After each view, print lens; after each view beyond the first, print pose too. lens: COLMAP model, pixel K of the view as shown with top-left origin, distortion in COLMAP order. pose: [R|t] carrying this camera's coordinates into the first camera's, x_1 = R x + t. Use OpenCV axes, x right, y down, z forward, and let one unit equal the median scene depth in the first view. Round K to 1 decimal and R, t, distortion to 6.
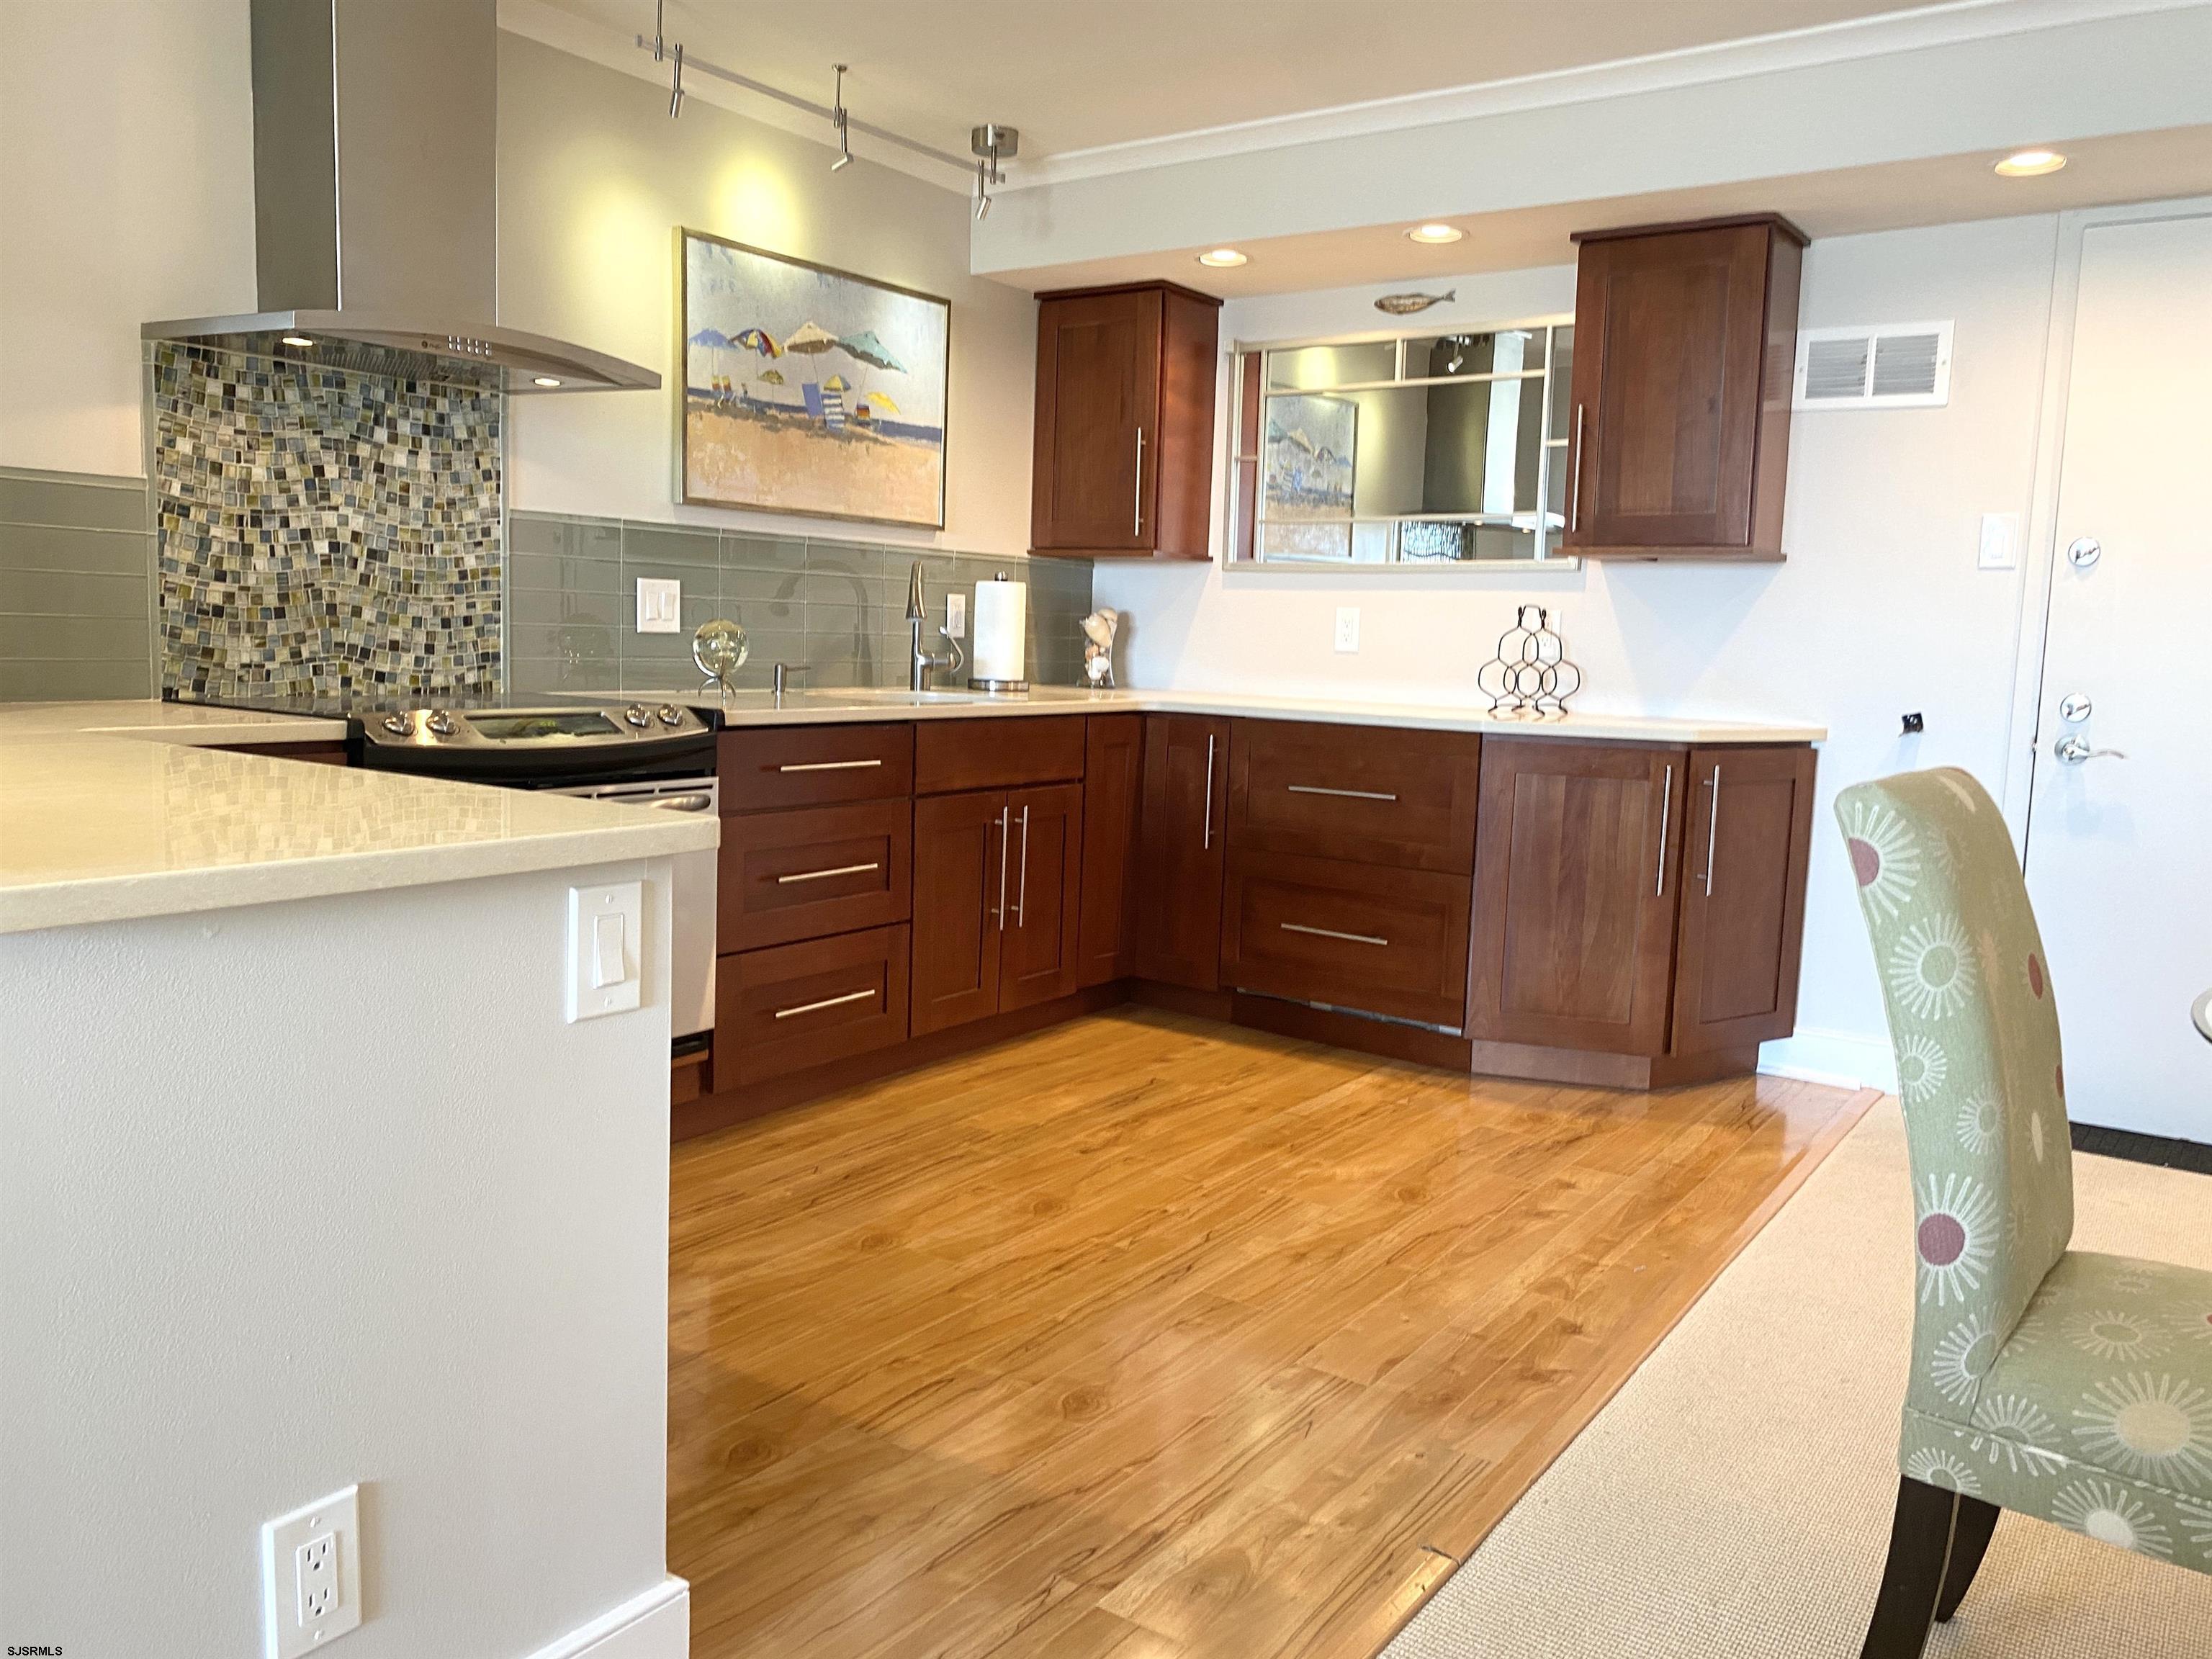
lens RADIAL K [[1660.9, 0, 1074.8], [0, 1660.9, 826.6], [0, 0, 1]] dist [0.033022, -0.063810]
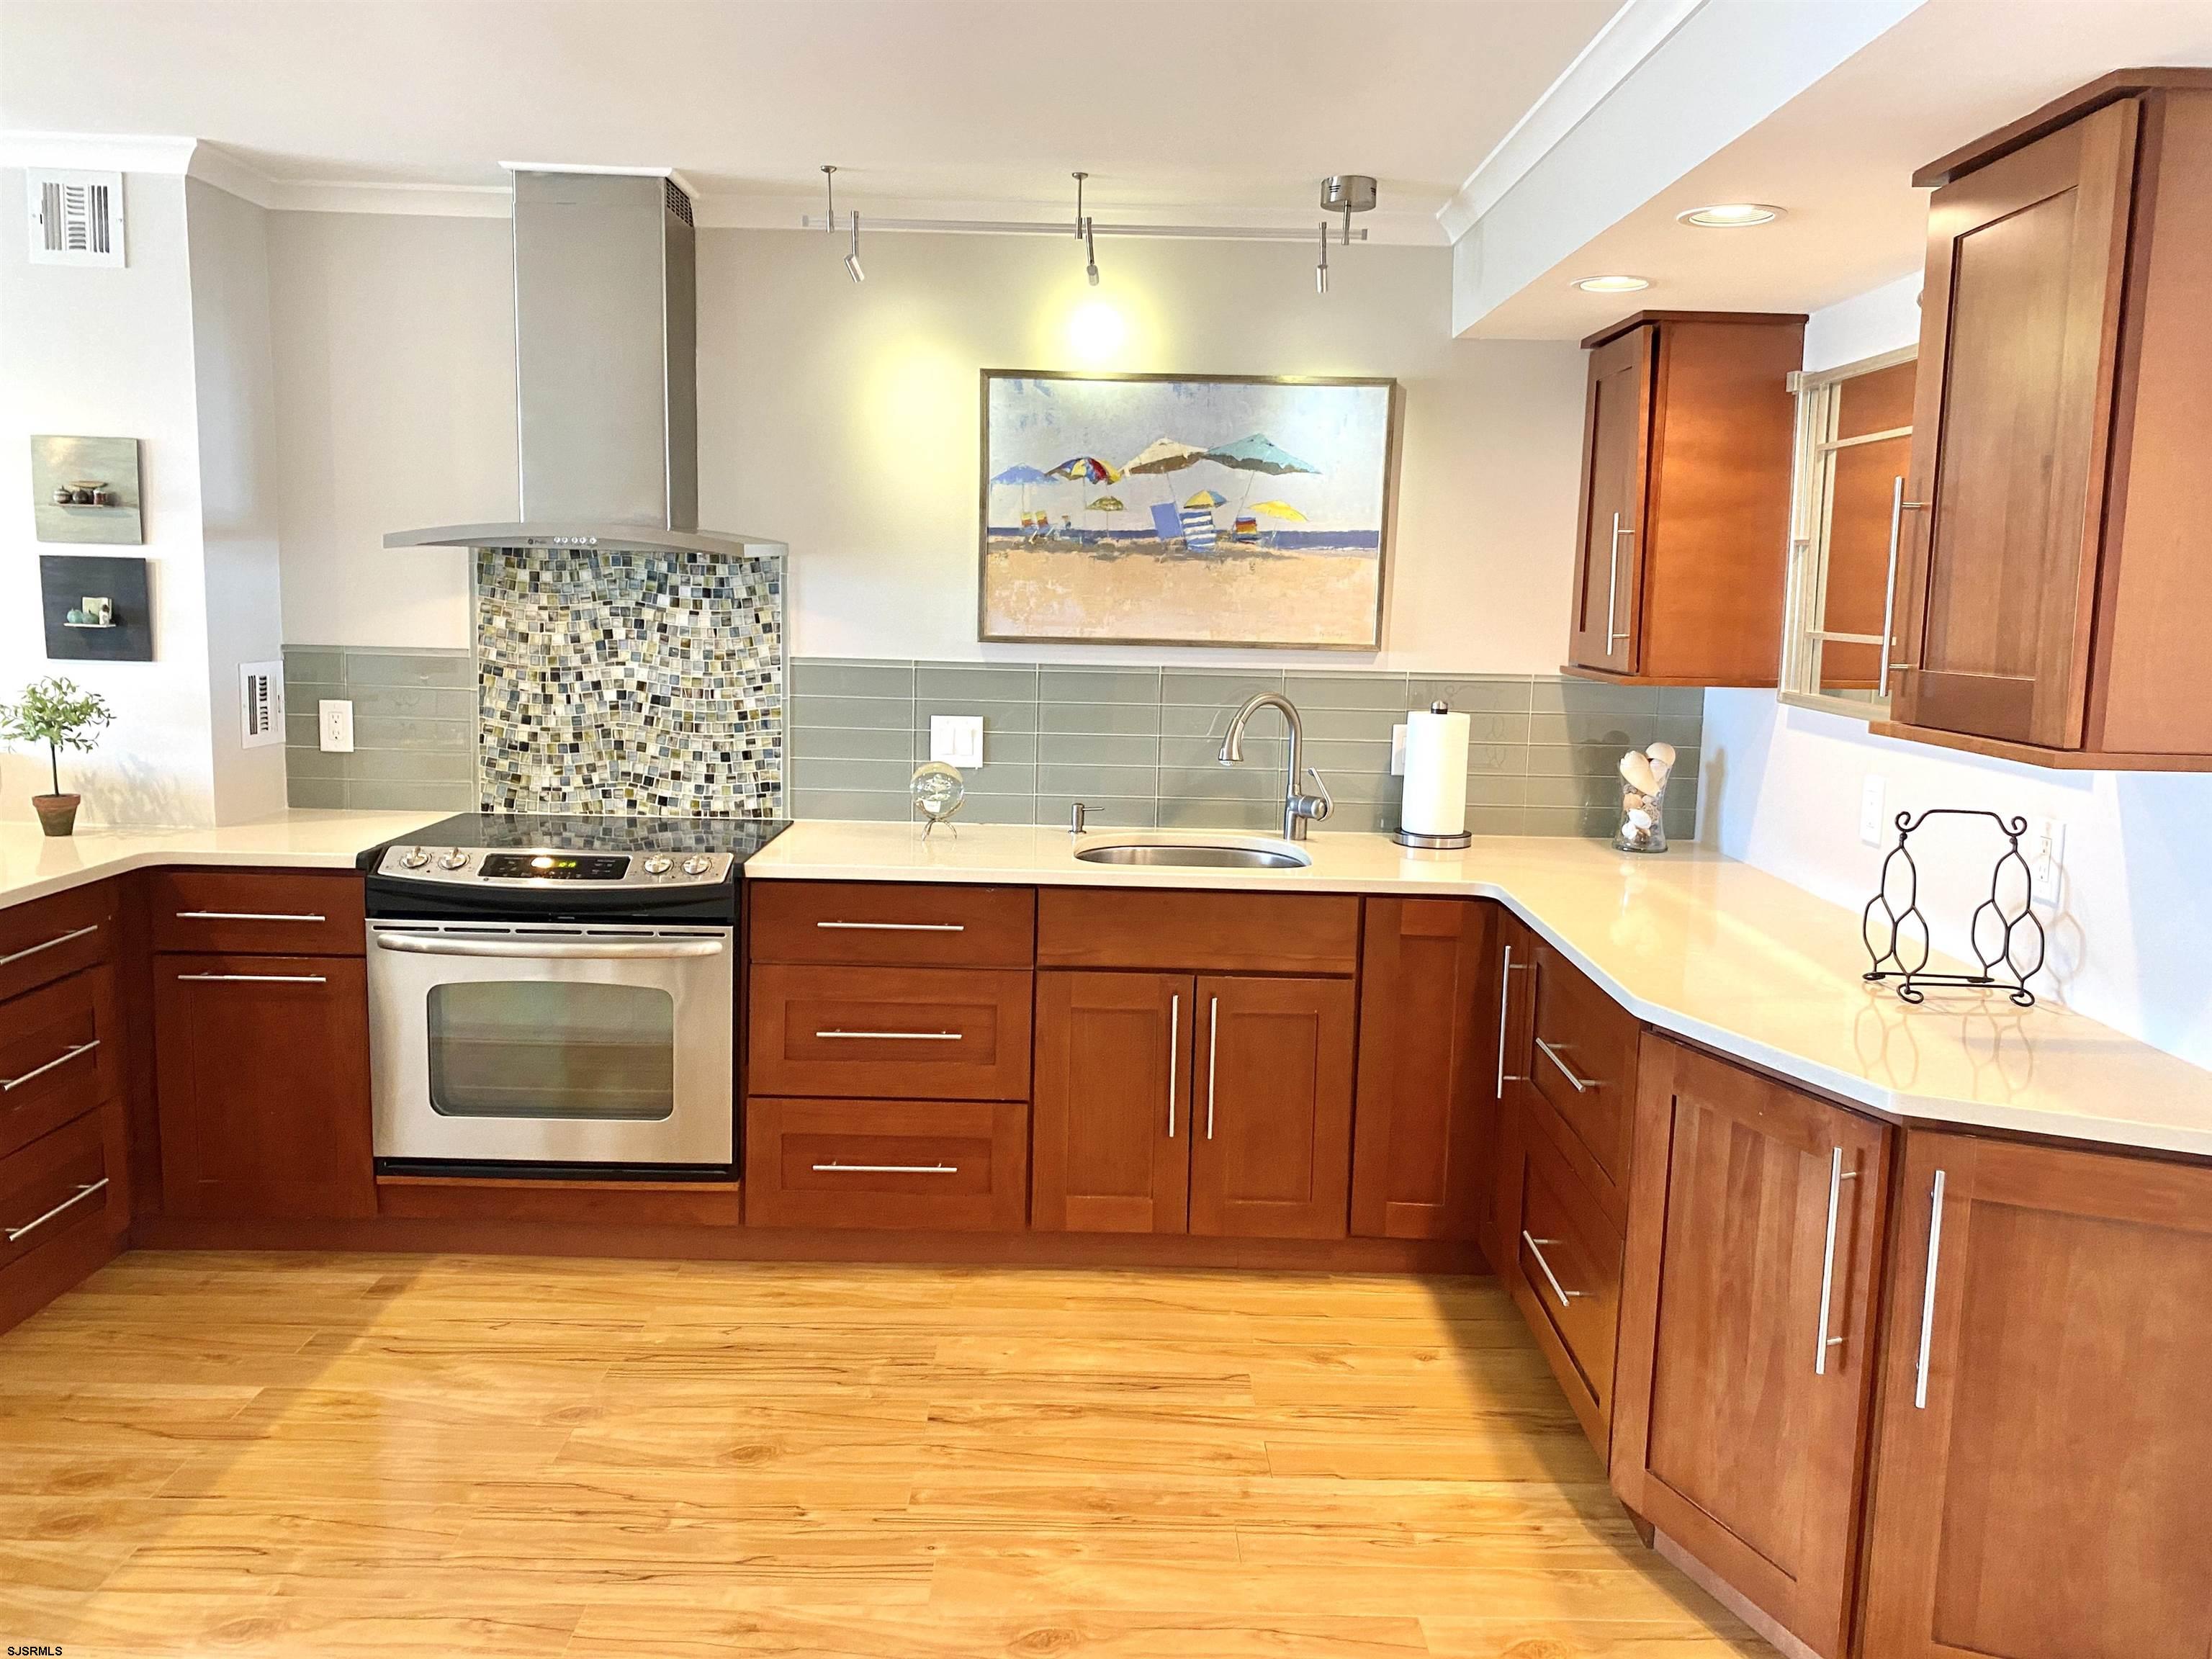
lens RADIAL K [[1677.3, 0, 1082.1], [0, 1677.3, 812.2], [0, 0, 1]] dist [0.082450, -0.137763]
pose [[0.583899, 0.090720, -0.806741, 0.730365], [-0.103926, 0.993913, 0.036549, -0.156354], [0.805146, 0.062500, 0.589774, 0.527413]]
